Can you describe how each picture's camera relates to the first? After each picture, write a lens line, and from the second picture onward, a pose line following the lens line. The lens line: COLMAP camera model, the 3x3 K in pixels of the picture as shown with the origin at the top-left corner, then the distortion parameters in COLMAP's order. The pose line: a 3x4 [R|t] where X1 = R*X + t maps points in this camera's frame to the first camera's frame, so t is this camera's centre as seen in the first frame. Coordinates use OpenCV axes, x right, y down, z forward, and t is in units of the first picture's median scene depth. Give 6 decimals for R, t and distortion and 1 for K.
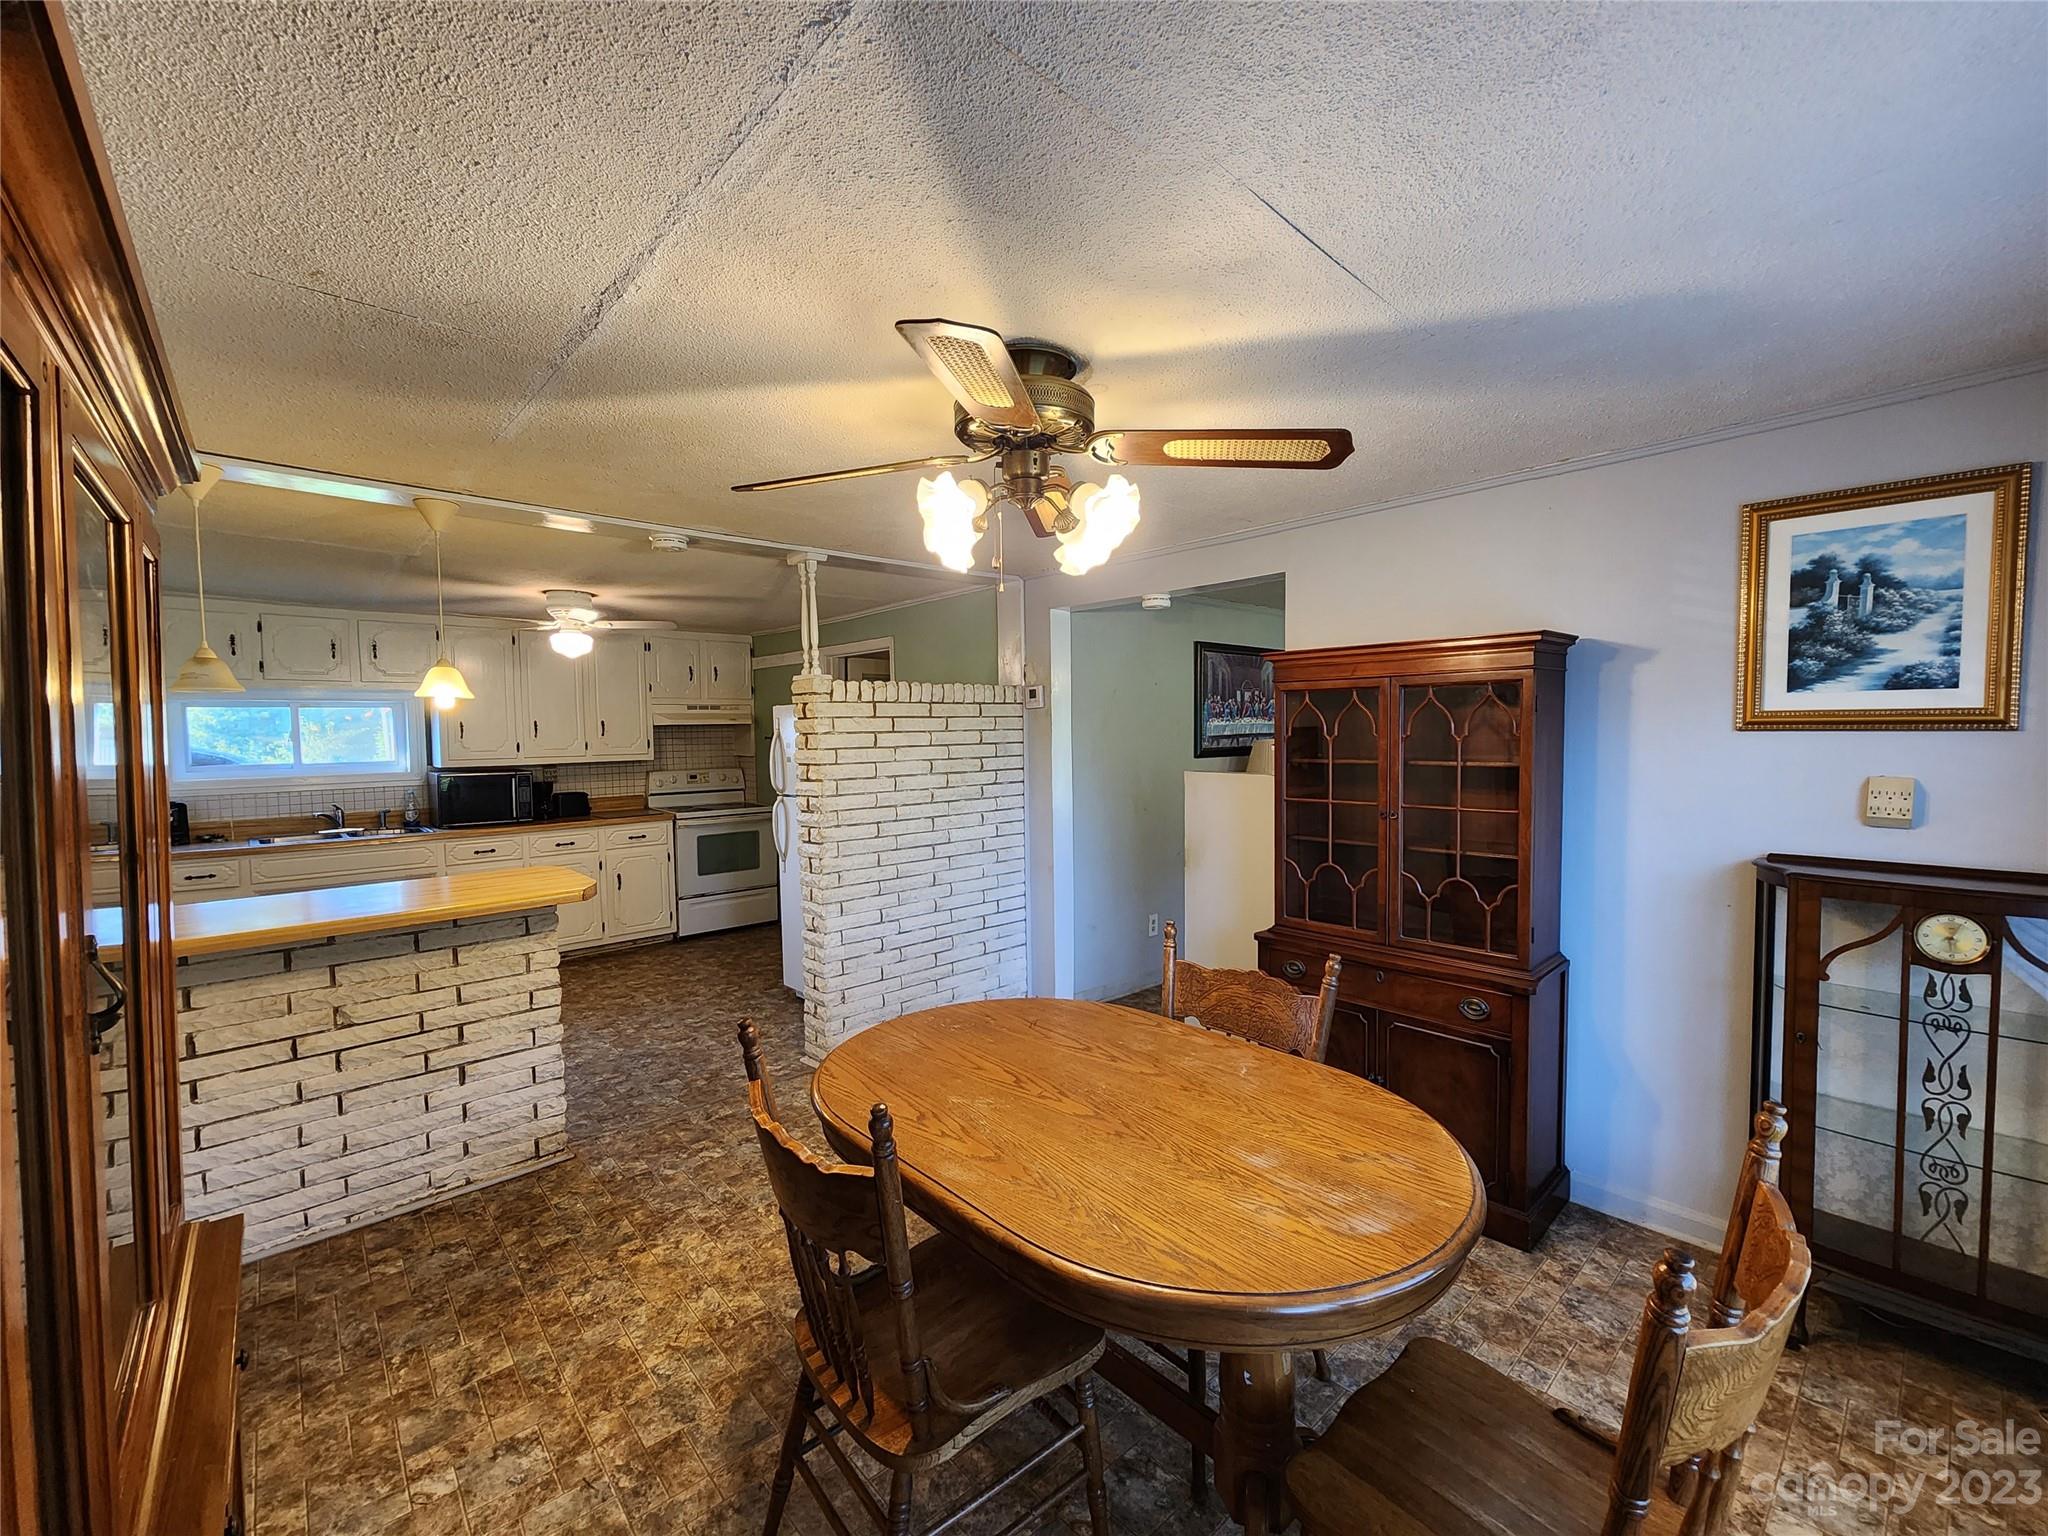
lens RADIAL K [[830.3, 0, 1024.0], [0, 830.3, 768.0], [0, 0, 1]] dist [-0.000545, 0.000051]
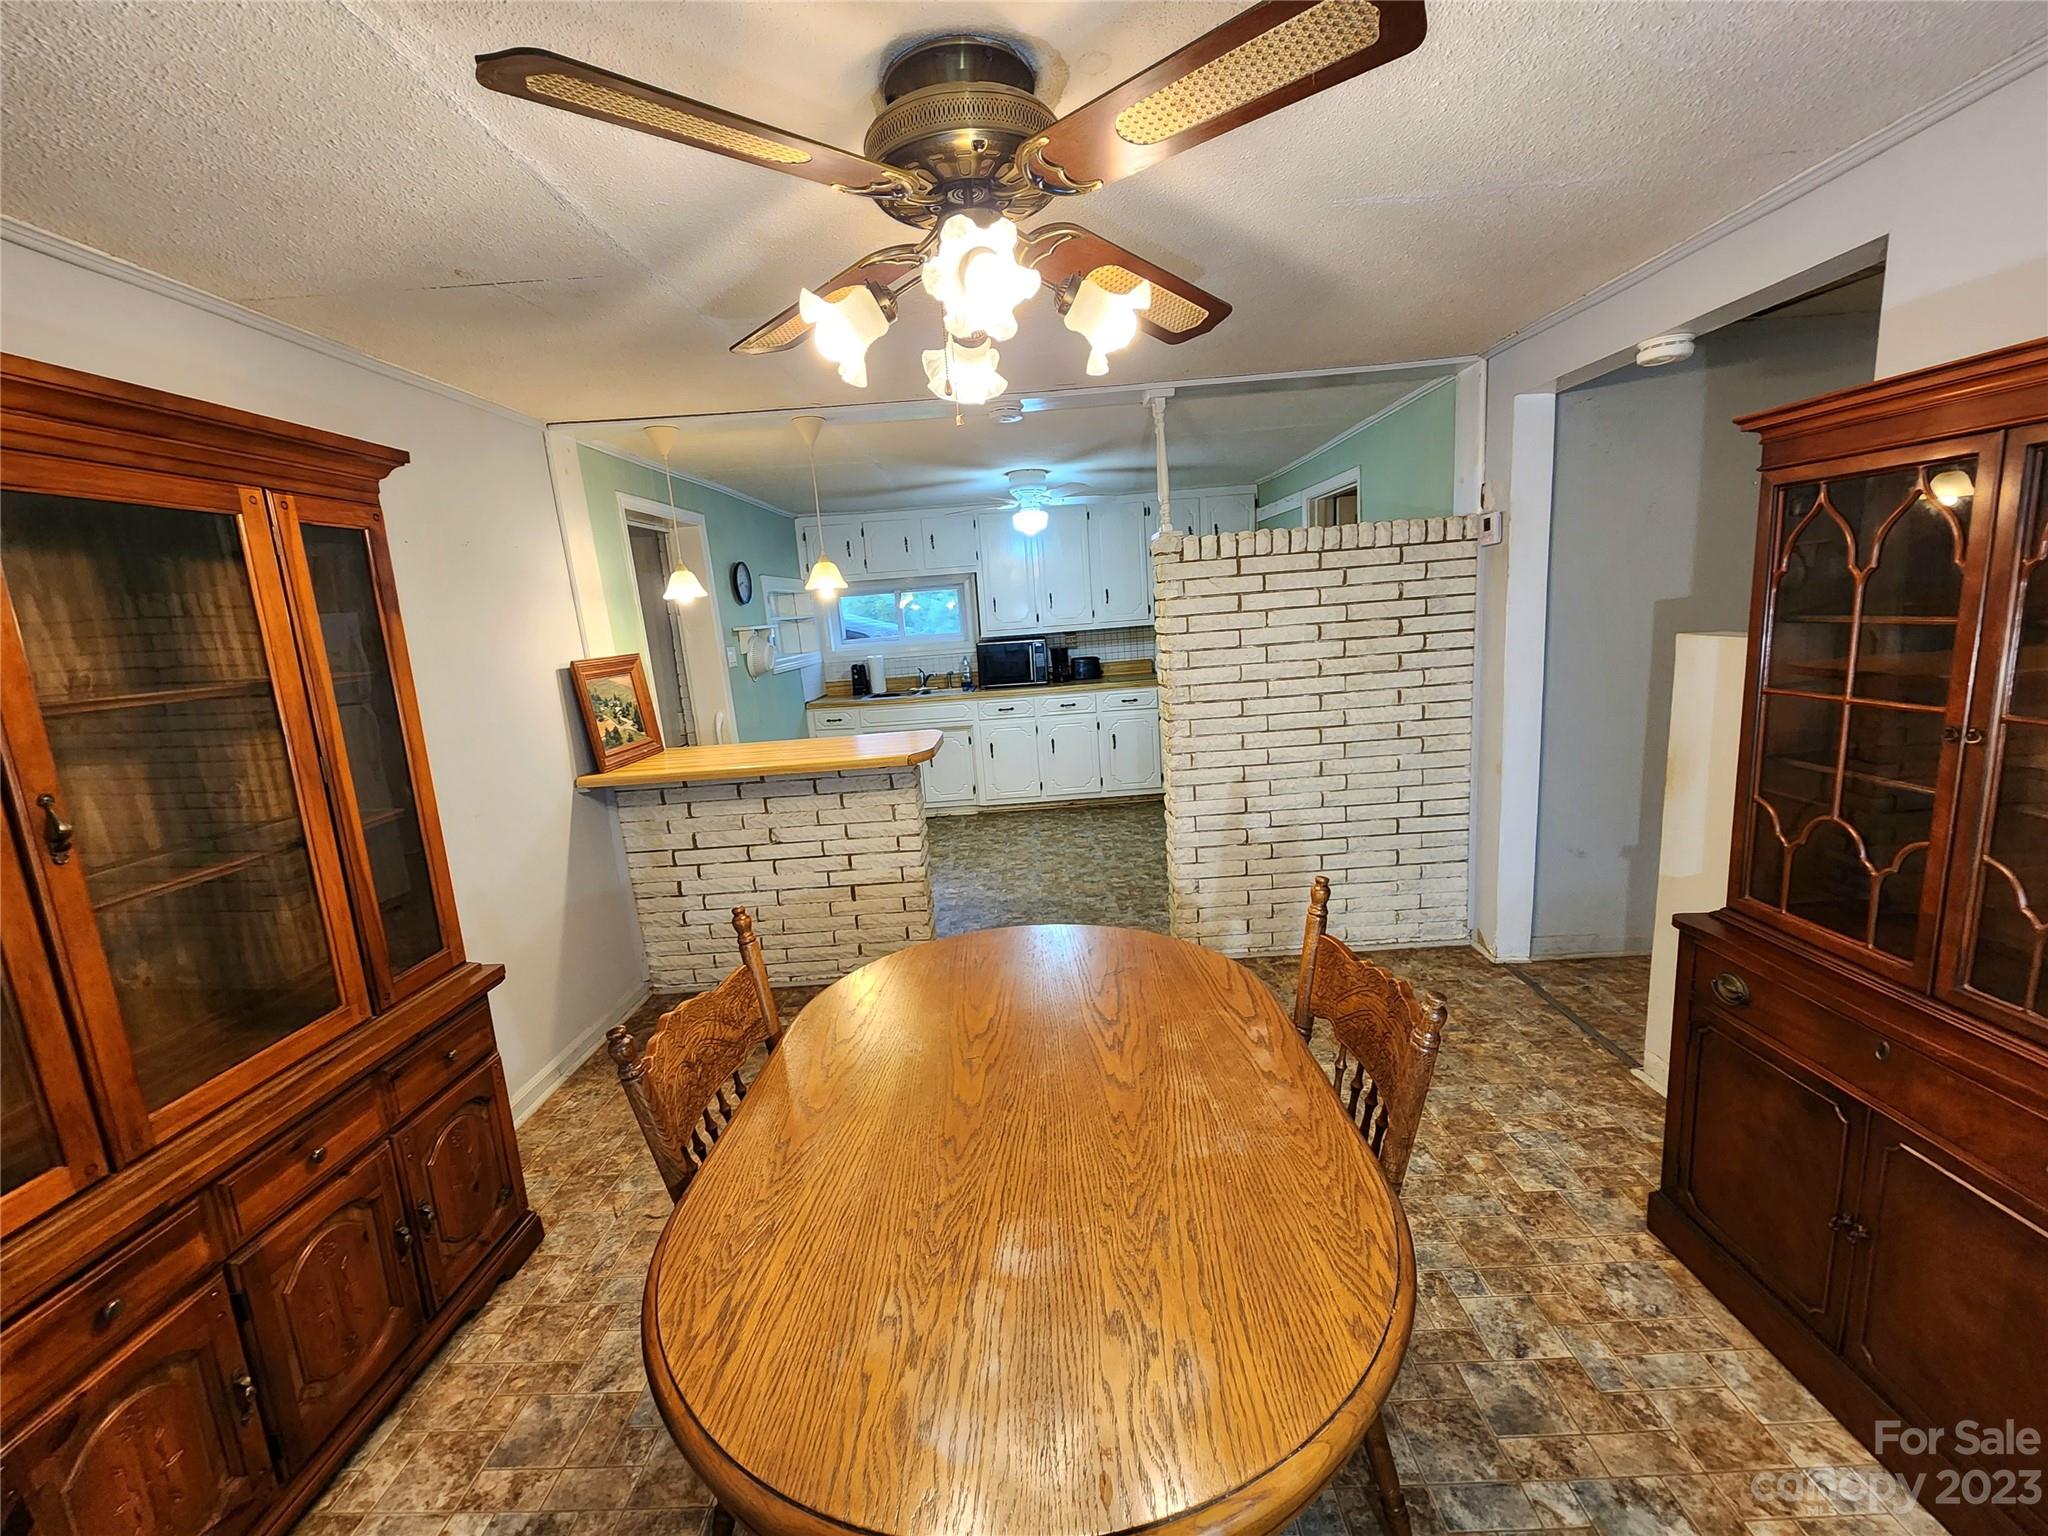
lens RADIAL K [[839.5, 0, 1024.0], [0, 839.5, 768.0], [0, 0, 1]] dist [-0.008698, 0.000370]
pose [[0.732491, 0.088181, -0.675042, 0.260561], [0.029305, 0.986572, 0.160675, -0.011322], [0.680146, -0.137475, 0.720071, 0.207076]]
